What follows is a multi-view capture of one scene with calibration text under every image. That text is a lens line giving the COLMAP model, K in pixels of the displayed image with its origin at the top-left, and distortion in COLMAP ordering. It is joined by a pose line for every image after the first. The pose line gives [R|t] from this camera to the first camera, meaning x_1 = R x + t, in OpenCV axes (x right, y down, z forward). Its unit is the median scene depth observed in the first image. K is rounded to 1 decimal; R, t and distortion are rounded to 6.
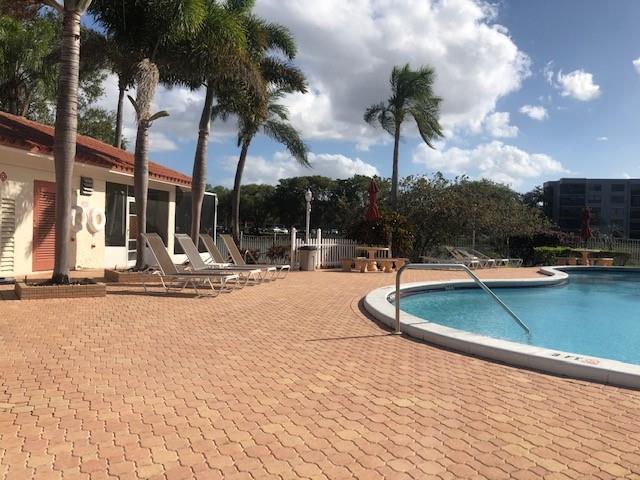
lens RADIAL K [[524.8, 0, 312.9], [0, 524.8, 225.4], [0, 0, 1]] dist [0.011284, -0.011164]
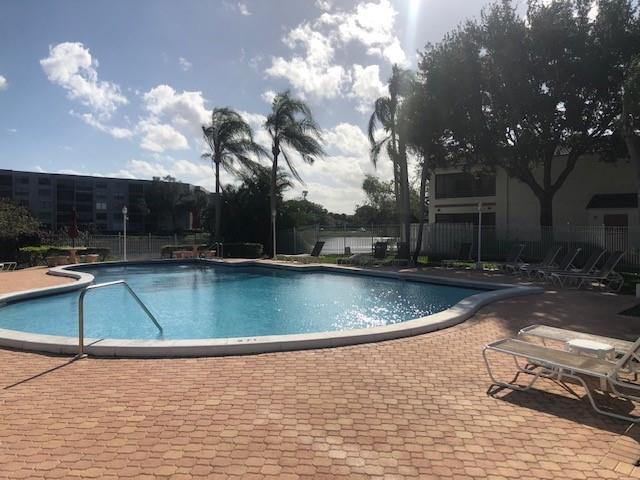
lens RADIAL K [[524.8, 0, 322.1], [0, 524.8, 229.7], [0, 0, 1]] dist [0.011284, -0.011164]
pose [[0.520152, -0.028847, 0.853586, -0.641317], [0.008269, 0.999553, 0.028741, -0.086227], [-0.854034, -0.007892, 0.520158, 0.128358]]
